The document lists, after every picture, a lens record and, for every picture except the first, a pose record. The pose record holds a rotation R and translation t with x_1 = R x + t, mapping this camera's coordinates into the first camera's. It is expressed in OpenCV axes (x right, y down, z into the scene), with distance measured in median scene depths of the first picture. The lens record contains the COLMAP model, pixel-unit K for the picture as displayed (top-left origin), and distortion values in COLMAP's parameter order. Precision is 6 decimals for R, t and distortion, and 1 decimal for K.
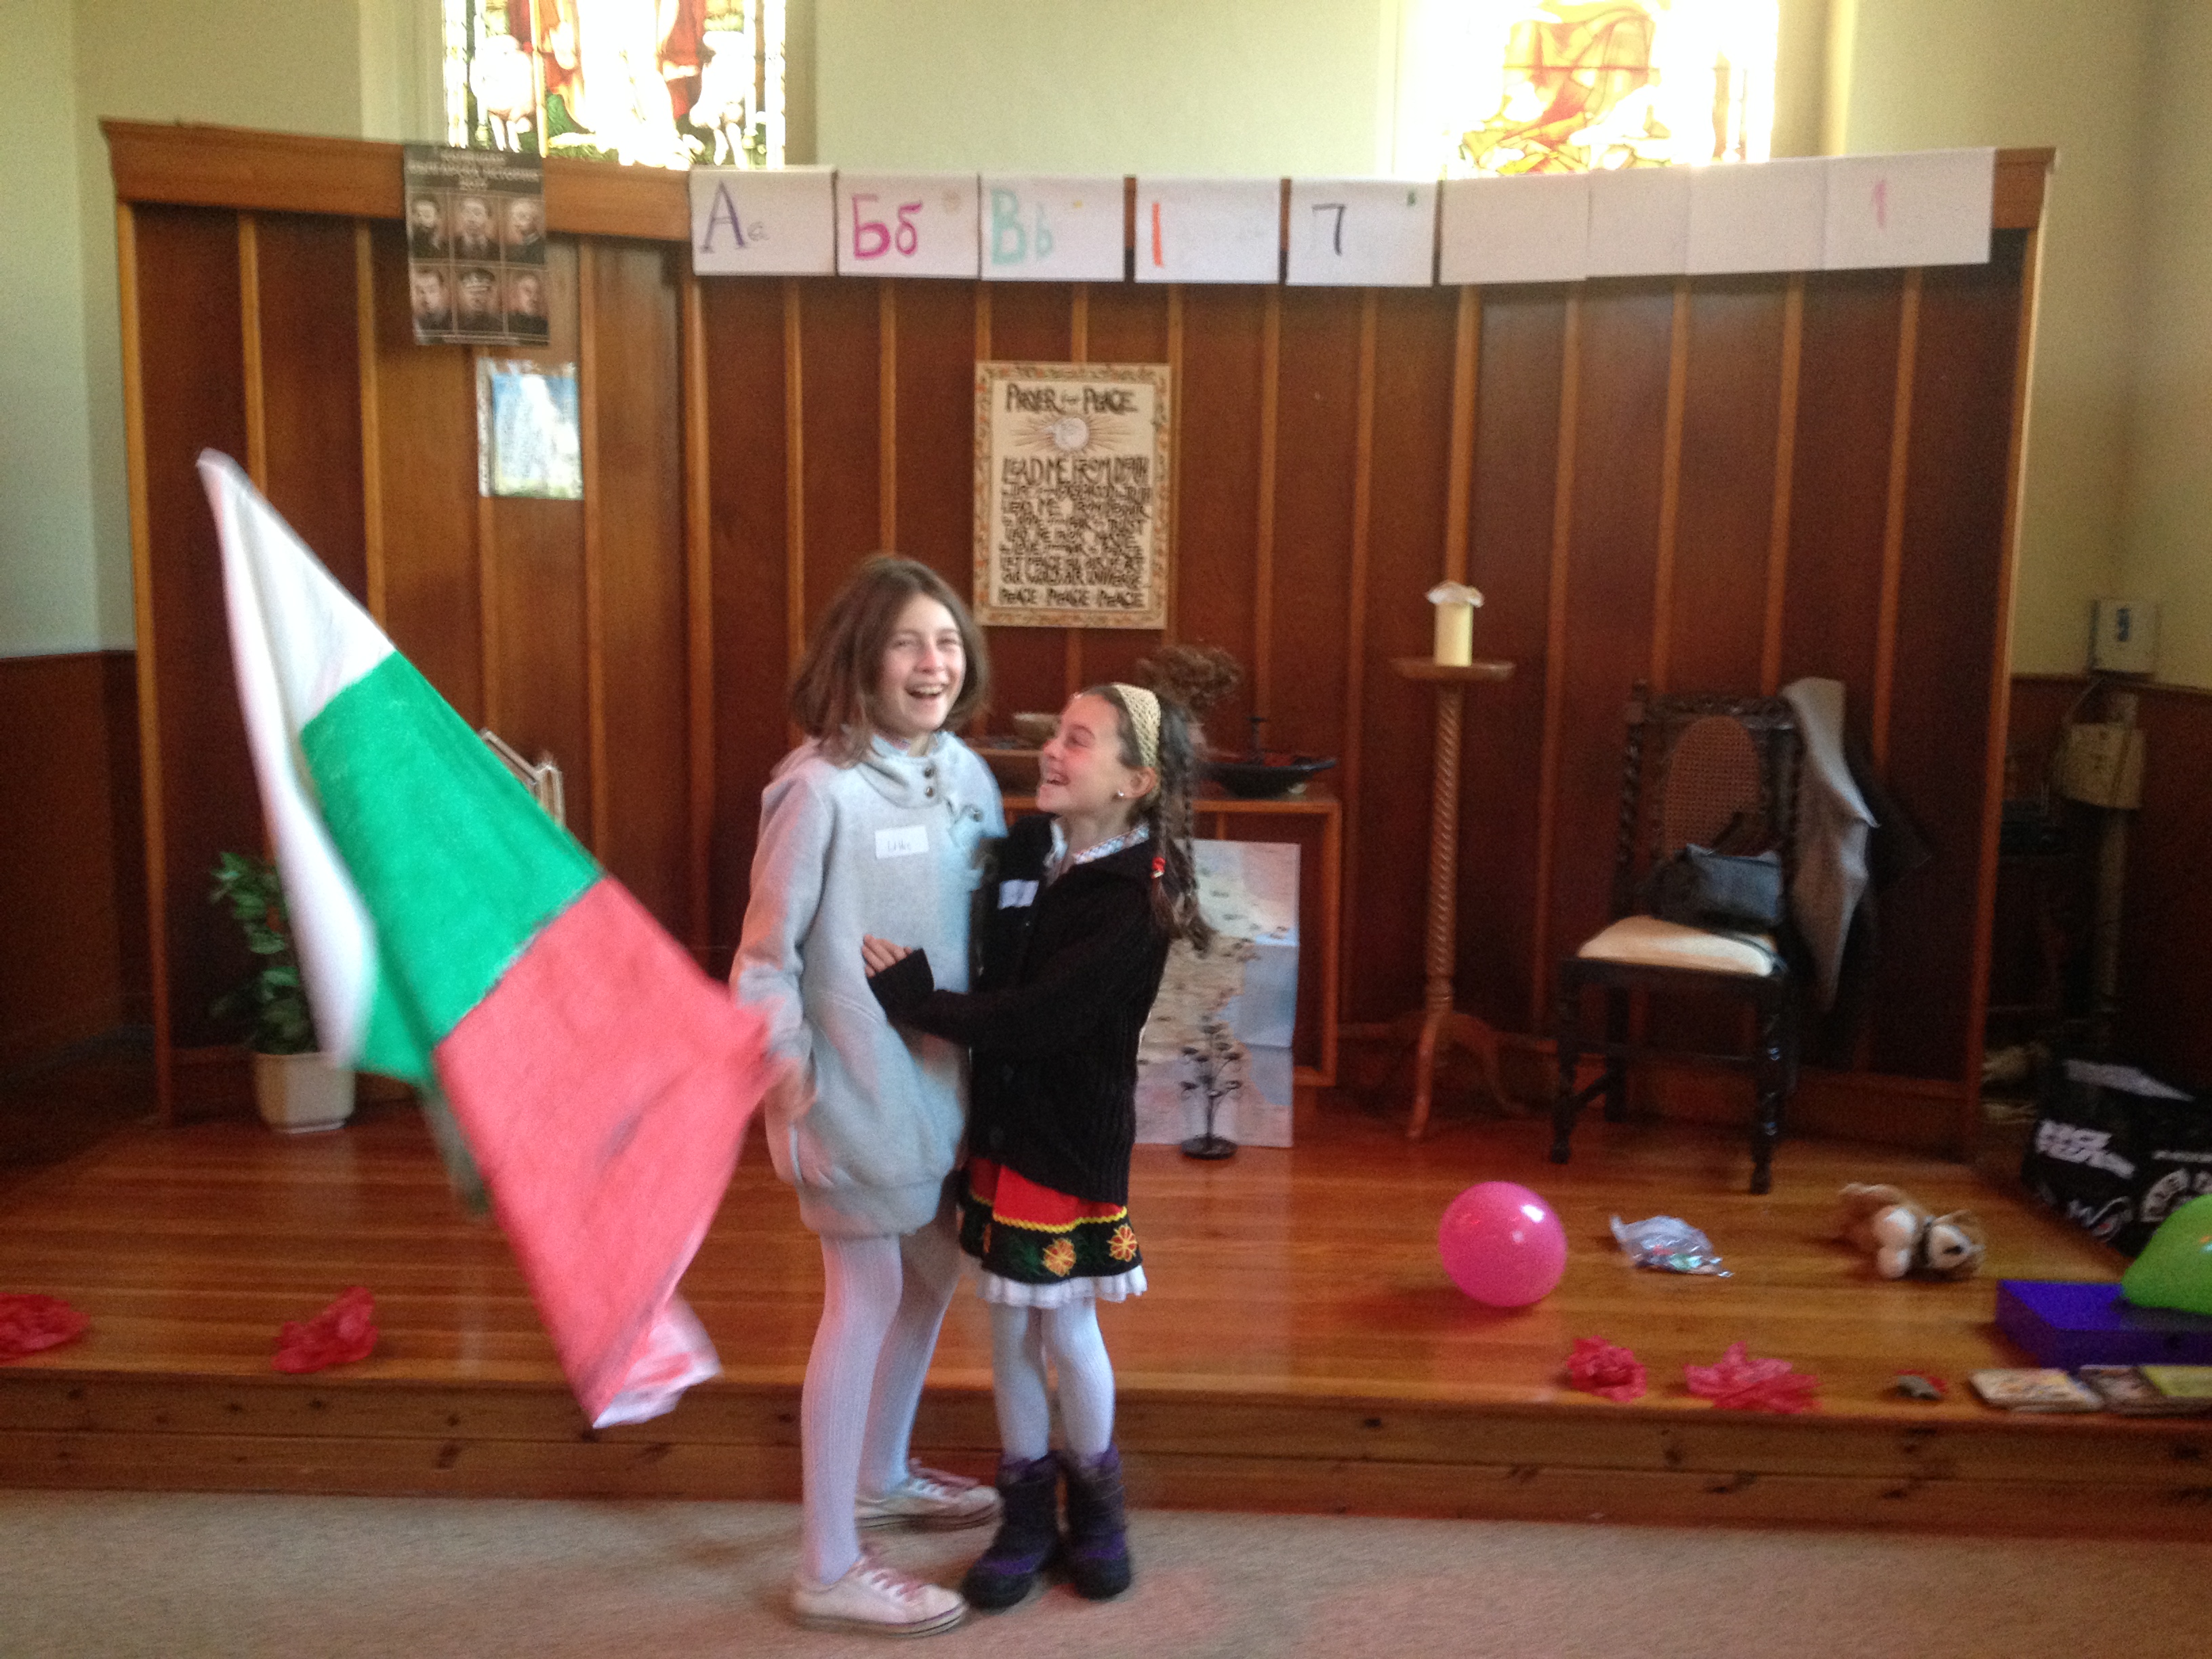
lens RADIAL K [[1991.5, 0, 1104.6], [0, 1991.5, 878.6], [0, 0, 1]] dist [0.107877, -0.244270]
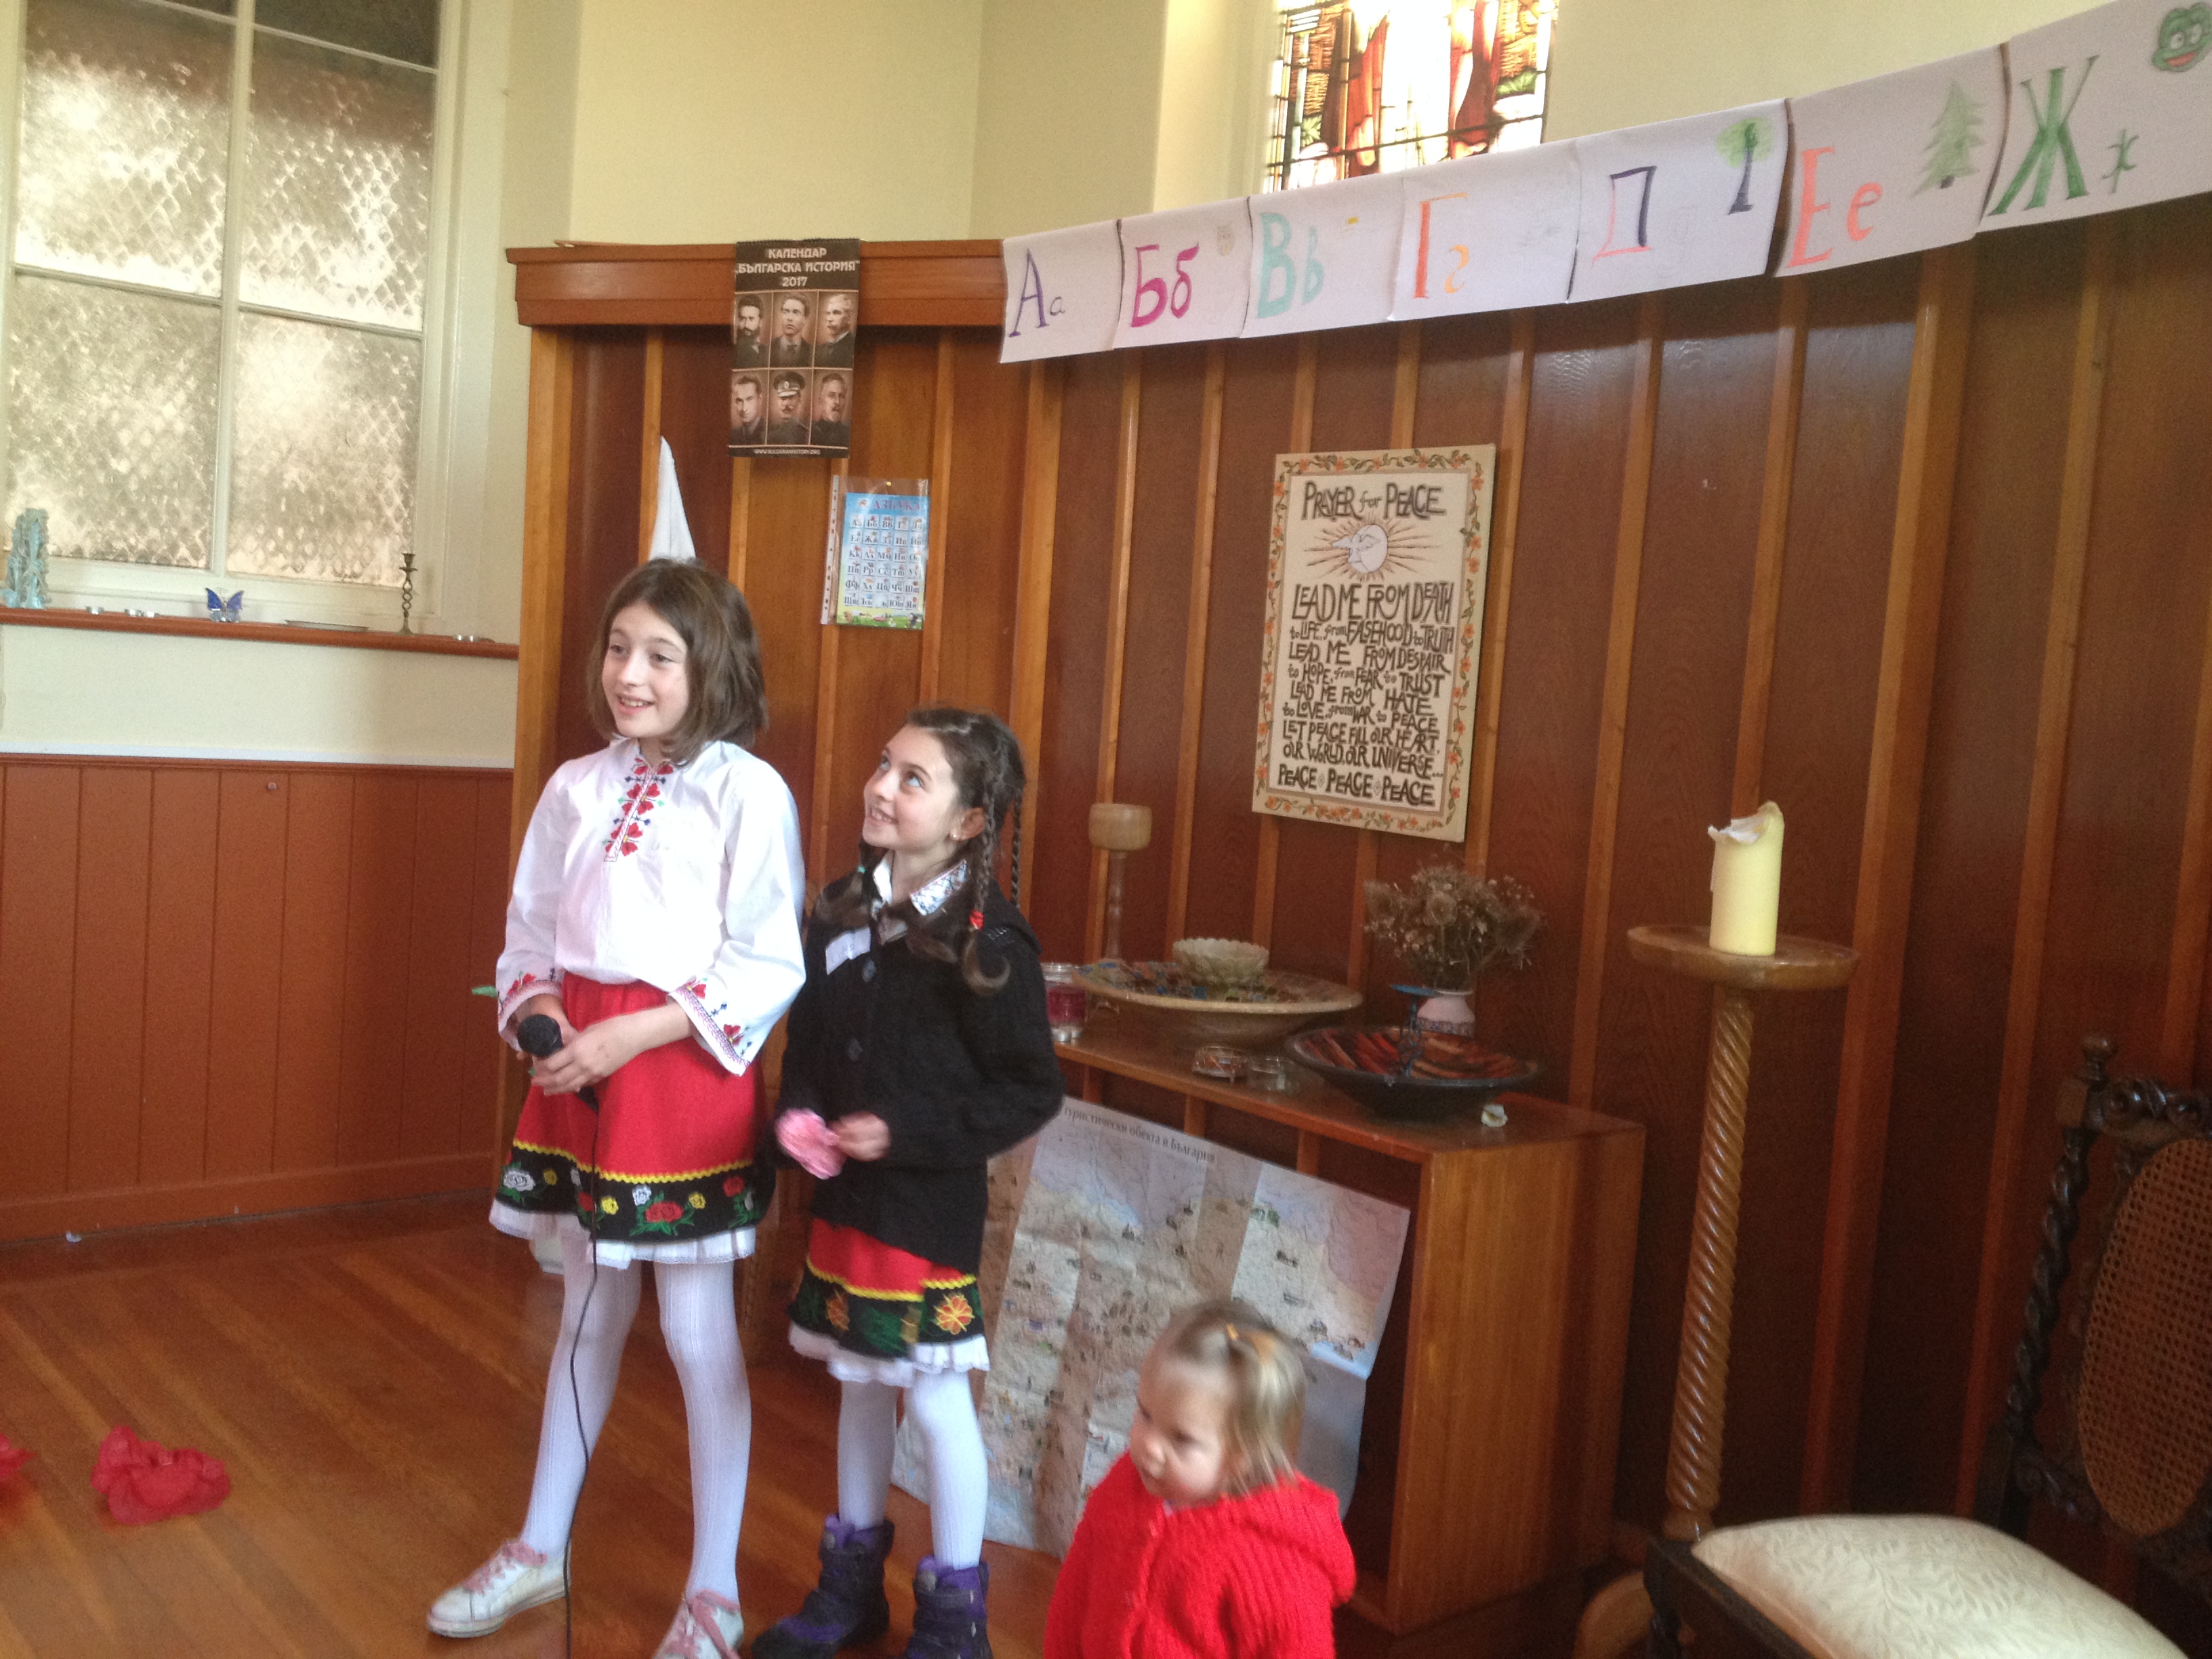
lens RADIAL K [[1964.5, 0, 1217.4], [0, 1964.5, 867.7], [0, 0, 1]] dist [0.066810, -0.001436]
pose [[0.681655, 0.102868, -0.724406, 0.448304], [-0.180940, 0.983016, -0.030671, -0.084304], [0.708948, 0.151981, 0.688691, 0.511570]]
